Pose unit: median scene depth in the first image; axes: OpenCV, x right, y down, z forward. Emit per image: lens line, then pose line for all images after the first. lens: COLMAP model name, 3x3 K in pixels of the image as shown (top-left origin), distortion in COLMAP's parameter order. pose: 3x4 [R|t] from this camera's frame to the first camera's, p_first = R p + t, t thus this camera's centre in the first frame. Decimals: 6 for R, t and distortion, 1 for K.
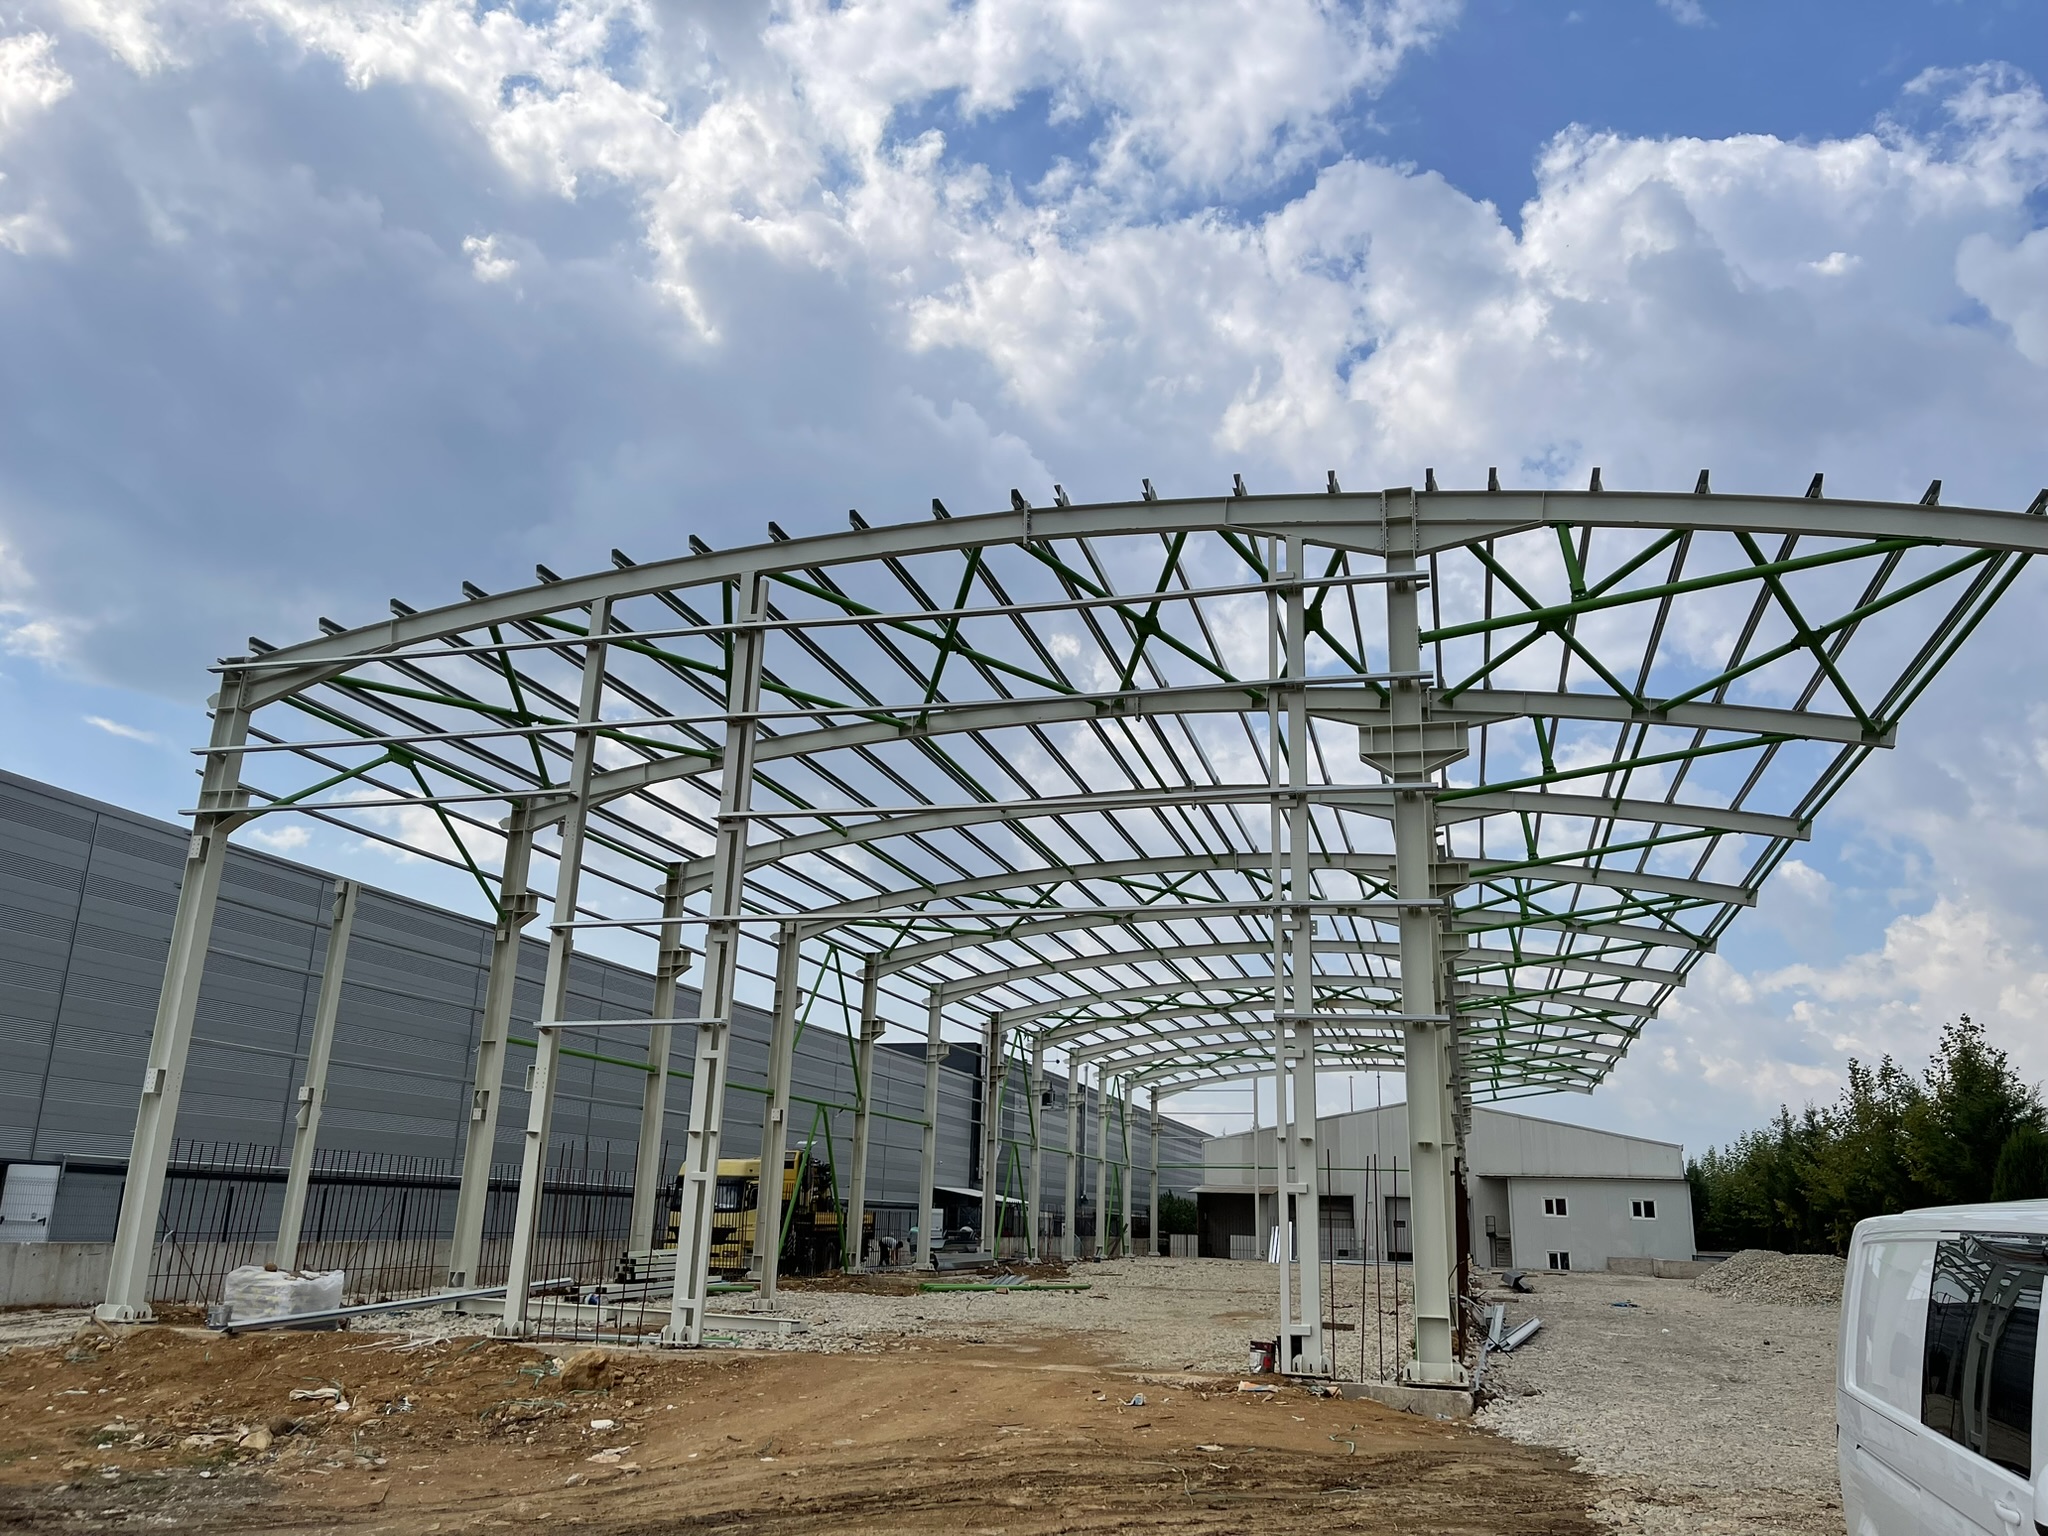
lens RADIAL K [[1530.7, 0, 1029.3], [0, 1530.7, 767.8], [0, 0, 1]] dist [0.048488, -0.037907]
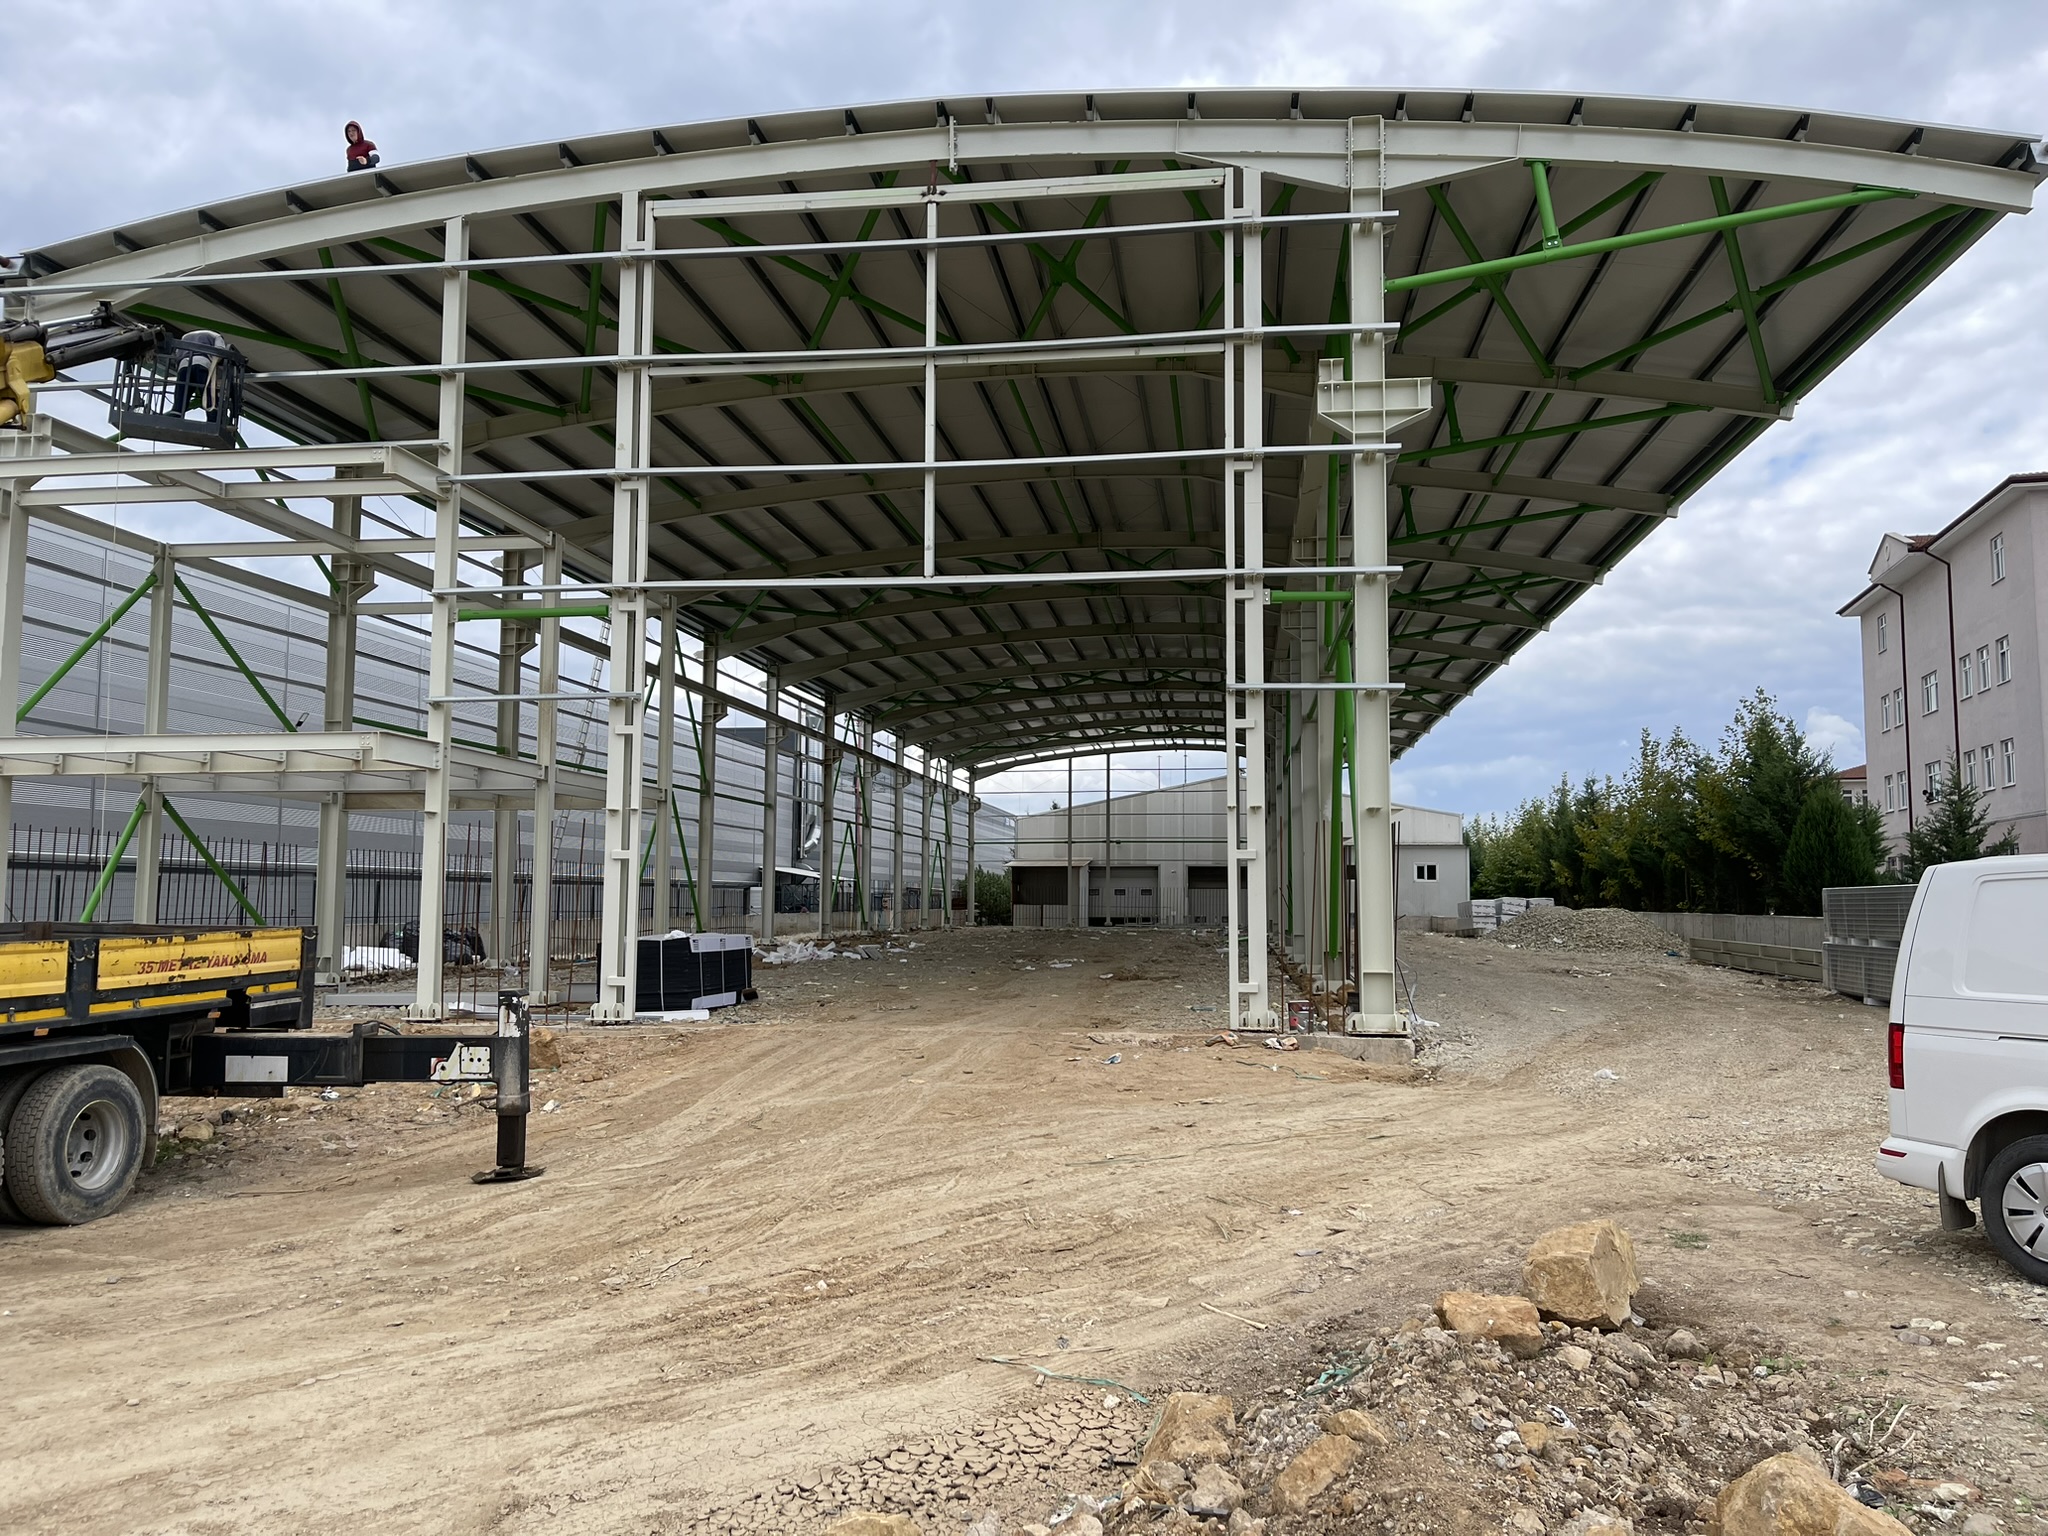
lens RADIAL K [[1530.7, 0, 1033.5], [0, 1530.7, 772.0], [0, 0, 1]] dist [0.048488, -0.037907]
pose [[0.991245, -0.011286, 0.131555, -0.111335], [-0.015869, 0.978935, 0.203553, 0.022740], [-0.131081, -0.203859, 0.970185, 0.070671]]
